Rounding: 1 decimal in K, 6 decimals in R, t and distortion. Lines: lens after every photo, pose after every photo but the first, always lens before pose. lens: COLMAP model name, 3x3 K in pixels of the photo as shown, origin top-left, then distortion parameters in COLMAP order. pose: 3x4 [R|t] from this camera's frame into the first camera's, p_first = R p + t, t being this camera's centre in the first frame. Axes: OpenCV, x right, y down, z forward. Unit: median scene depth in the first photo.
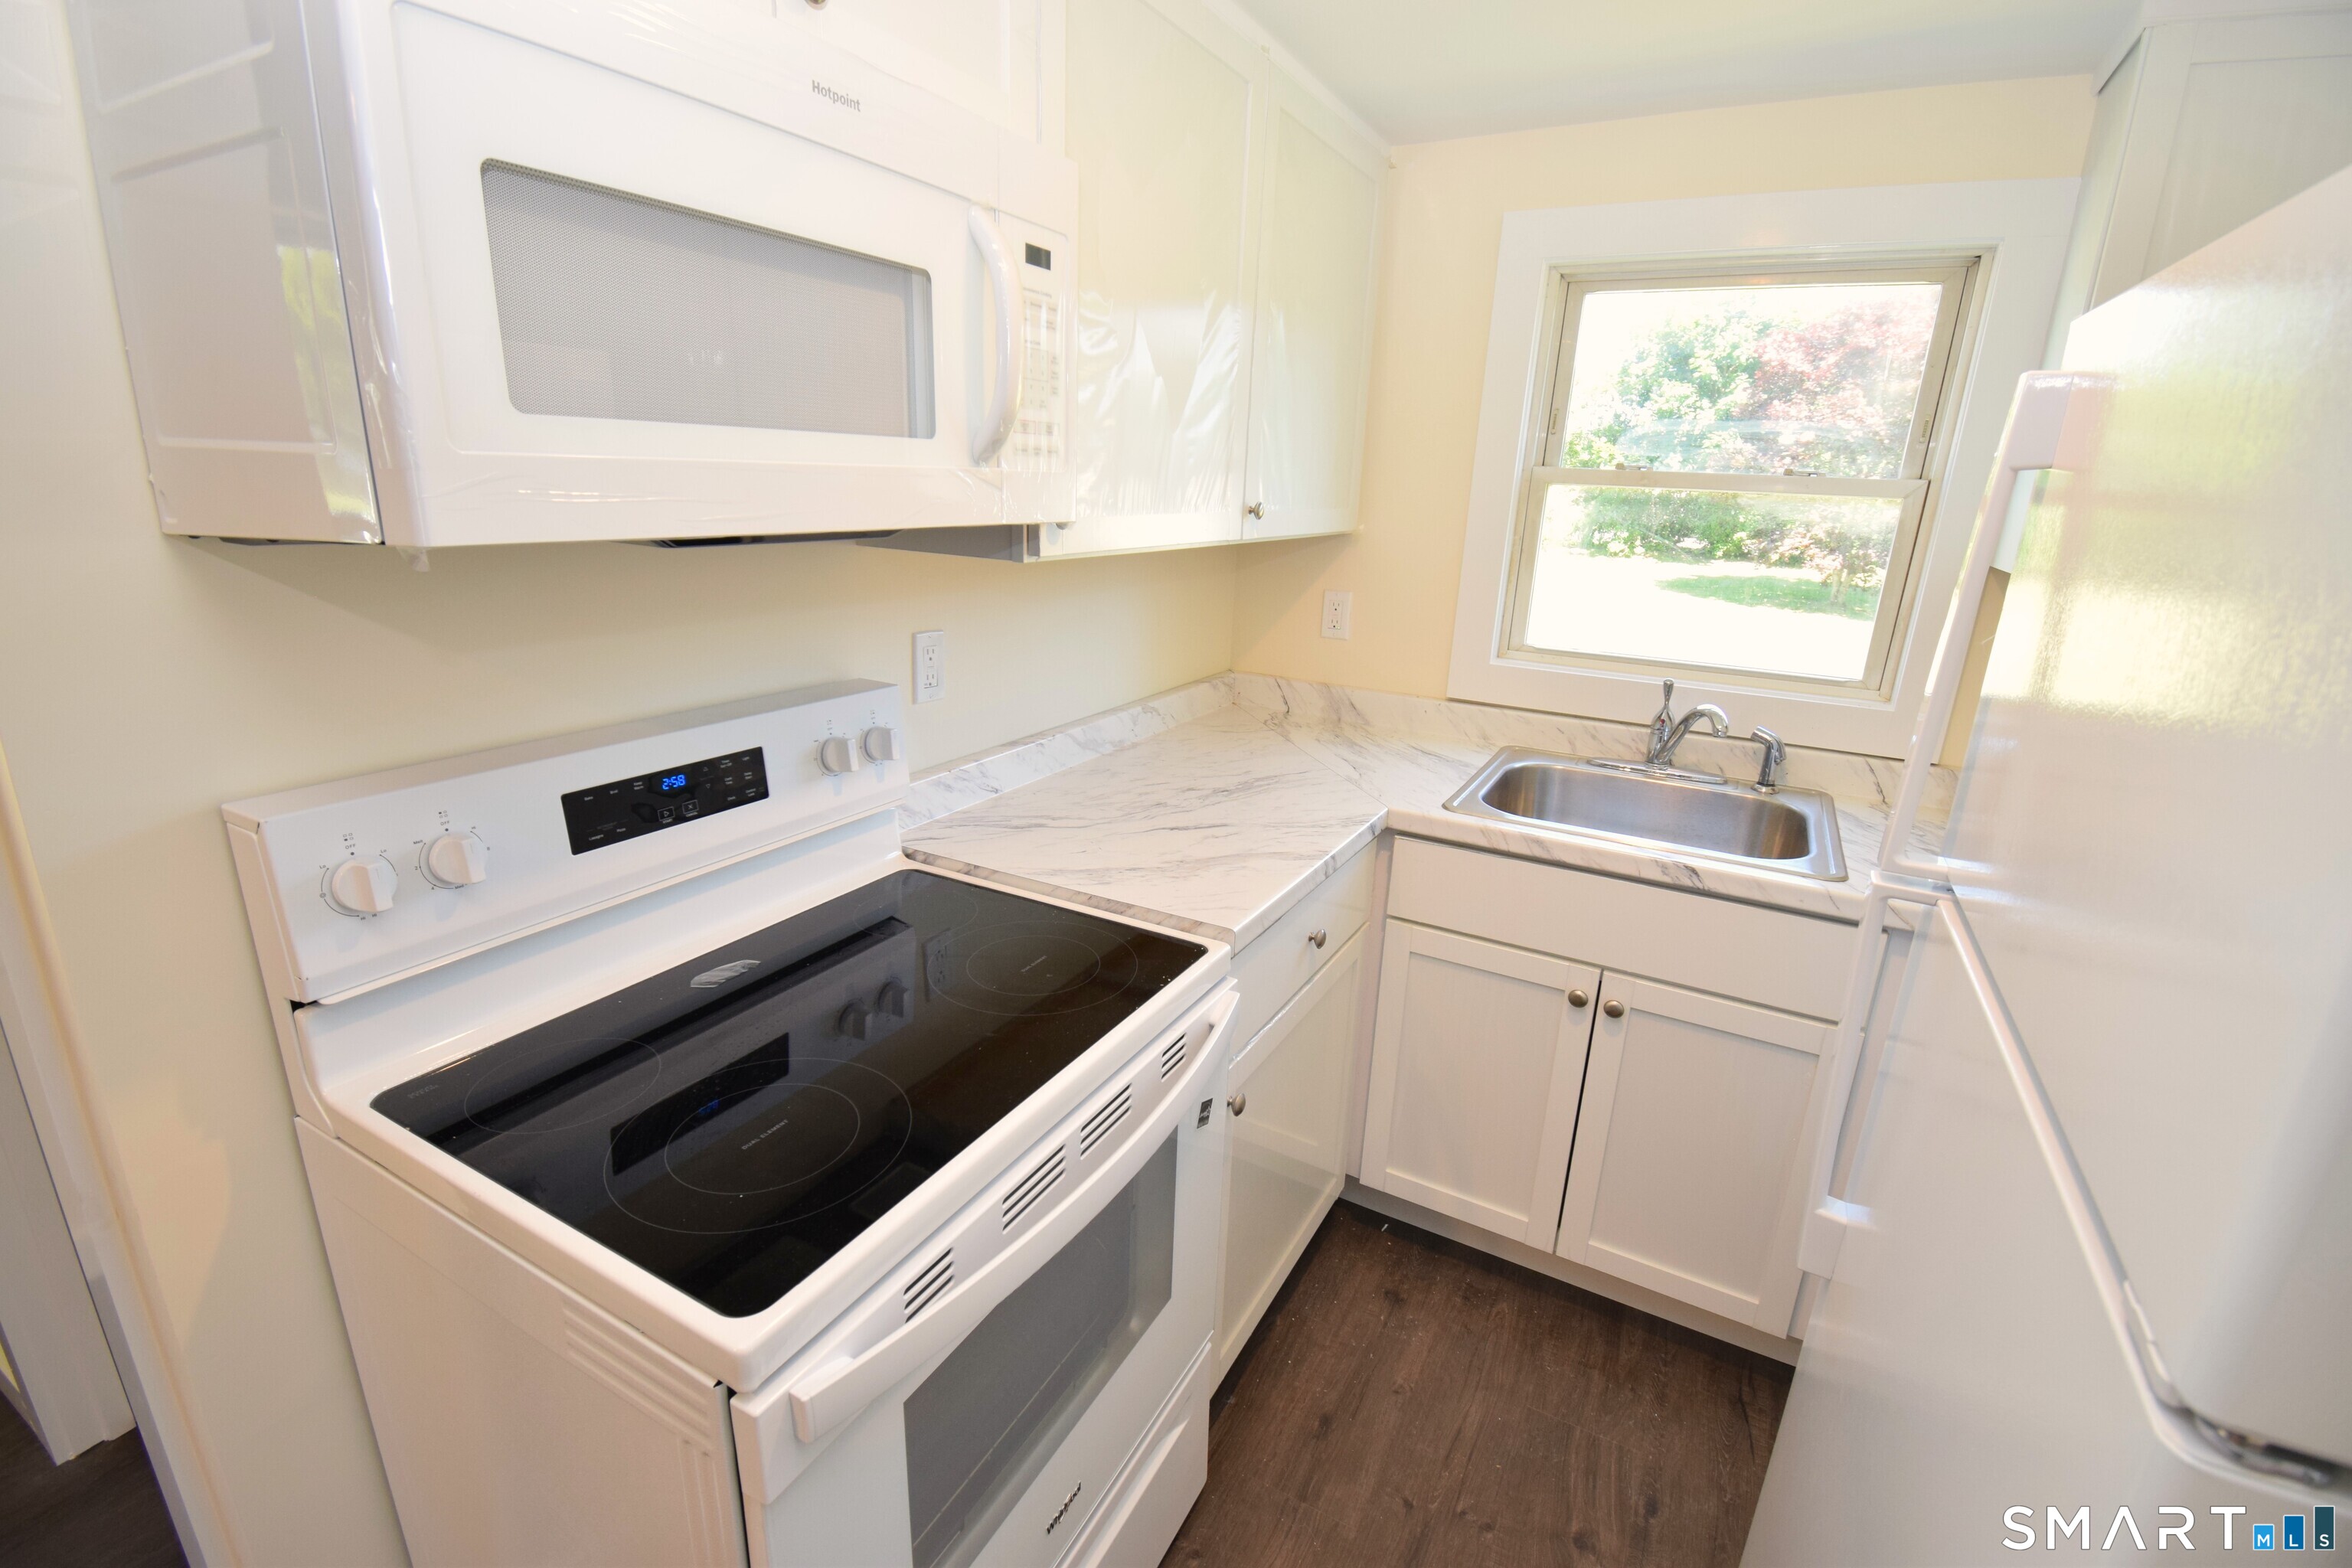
lens RADIAL K [[1032.9, 0, 1179.3], [0, 1032.9, 793.5], [0, 0, 1]] dist [-0.008139, -0.005924]
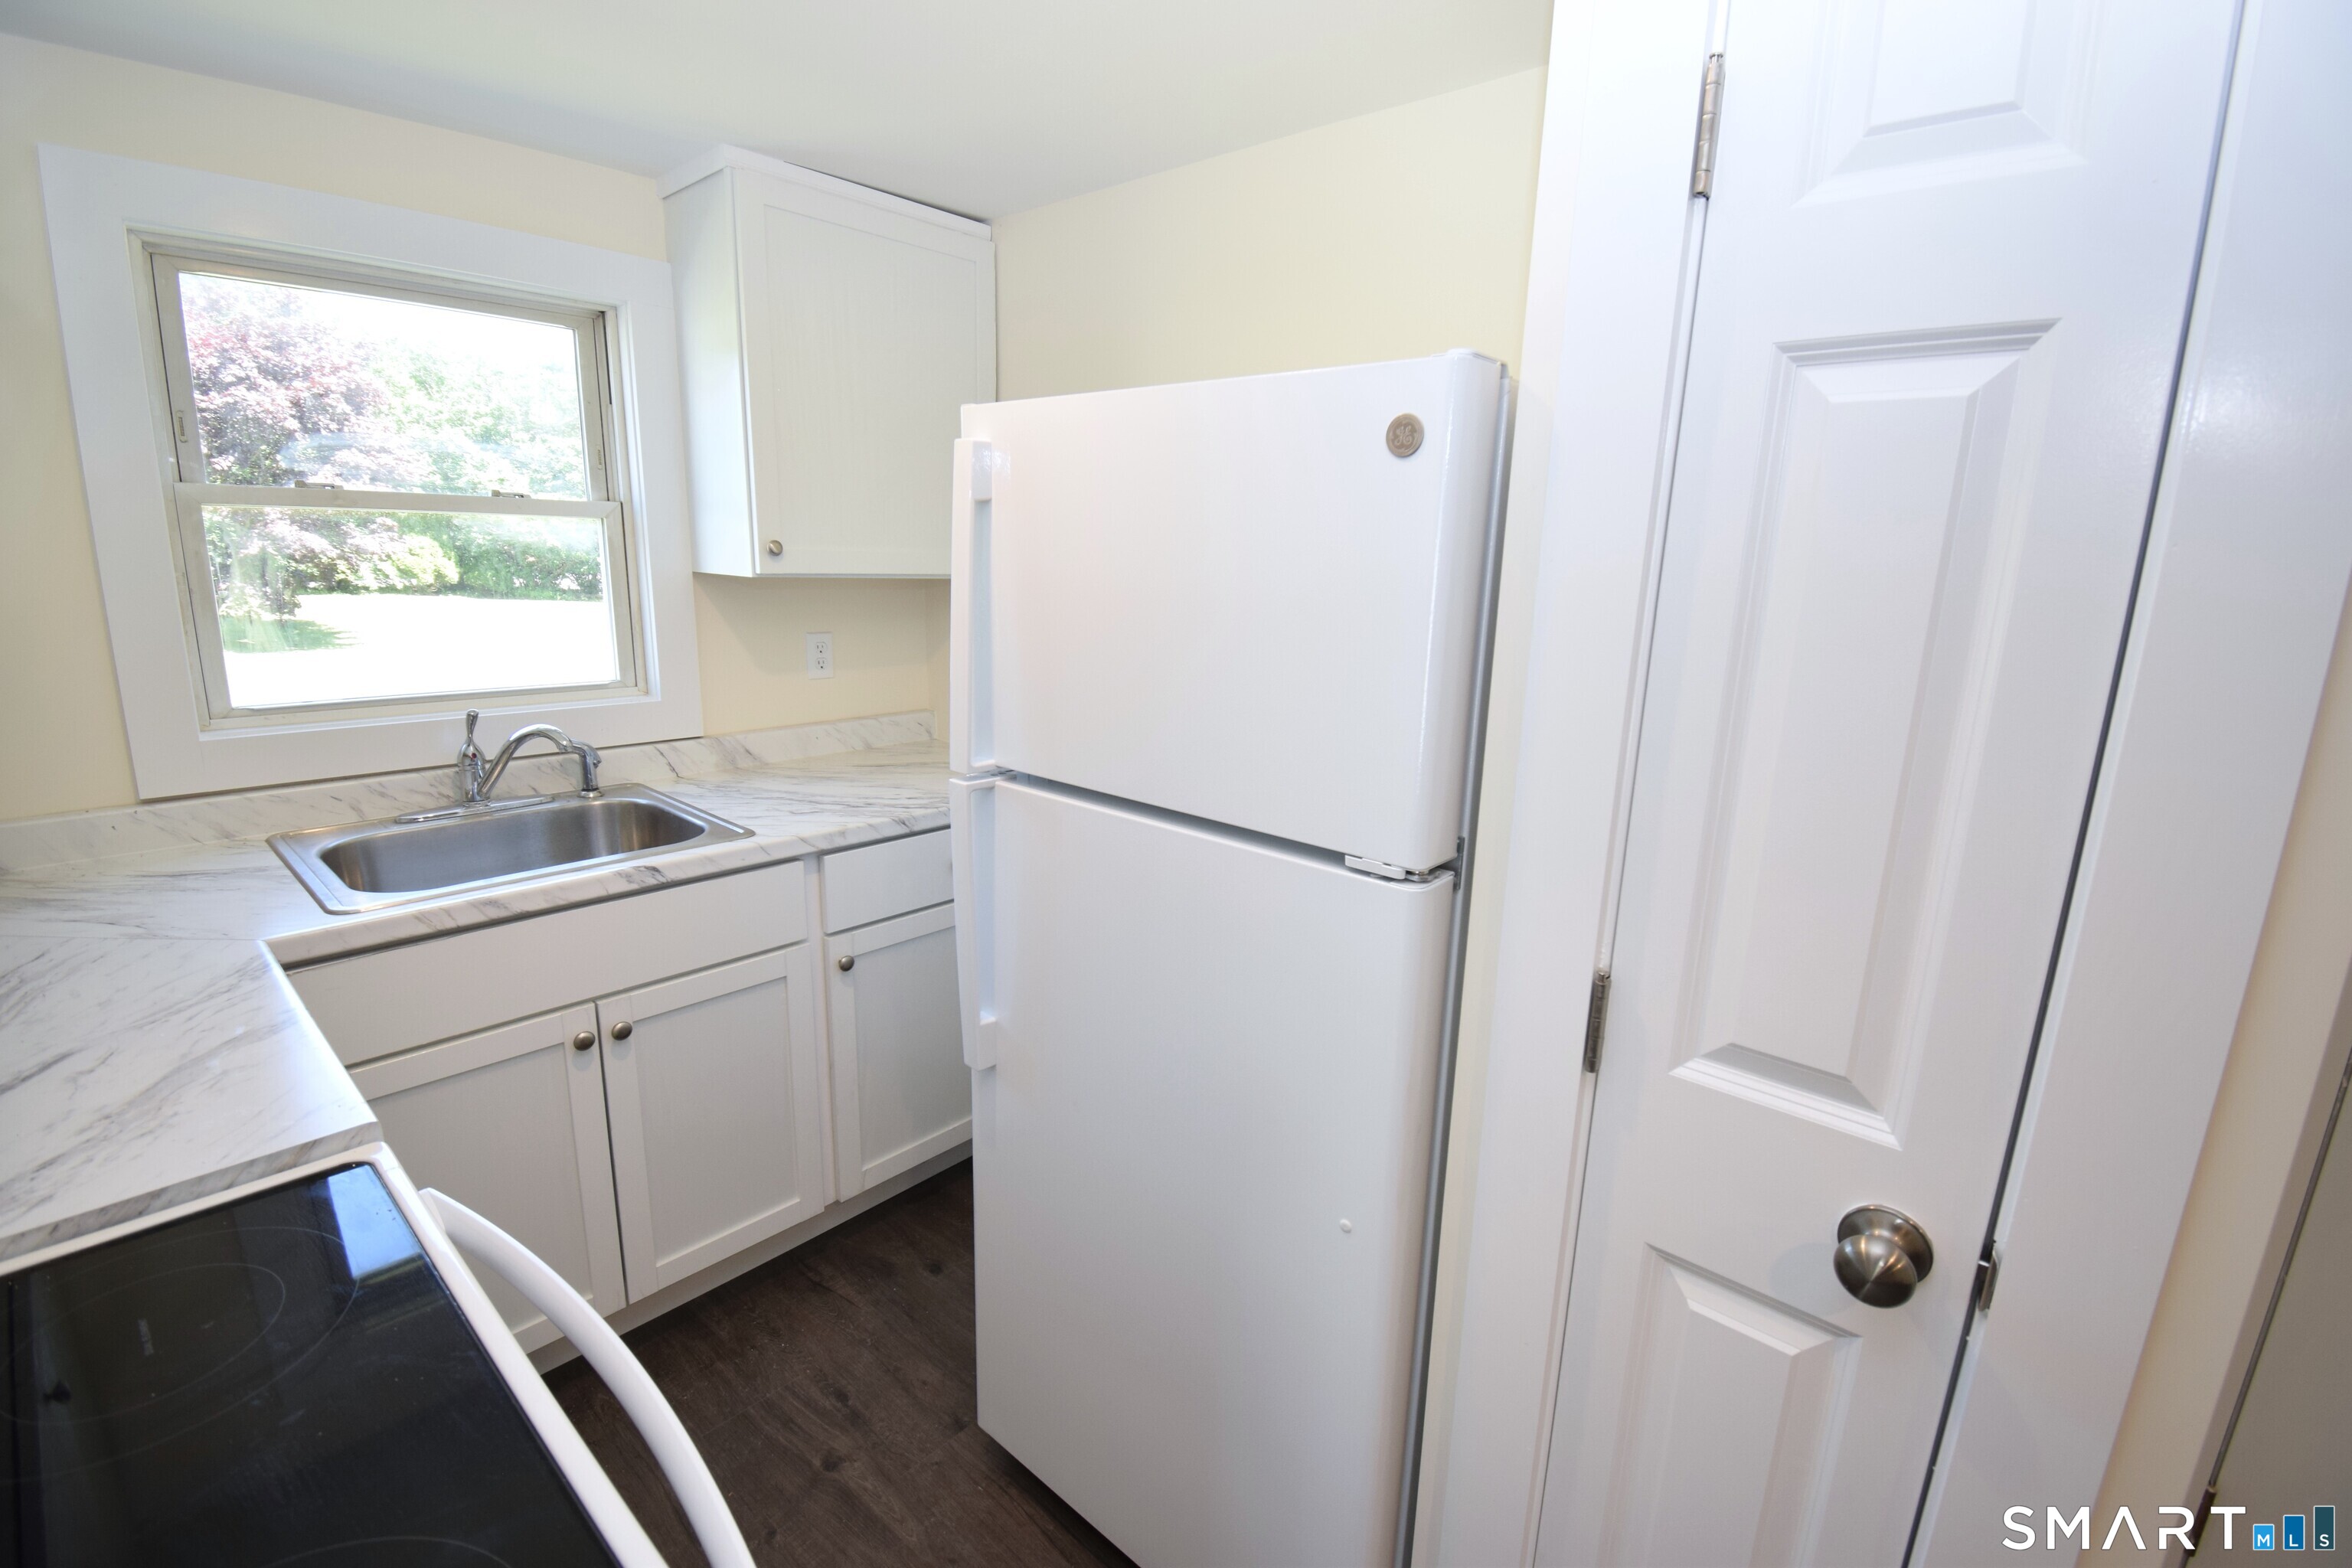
lens RADIAL K [[1032.9, 0, 1188.1], [0, 1032.9, 777.7], [0, 0, 1]] dist [-0.008139, -0.005924]
pose [[0.218788, -0.244045, 0.944761, -0.326707], [0.267879, 0.946041, 0.182340, -0.054967], [-0.938282, 0.213188, 0.272357, 0.156064]]
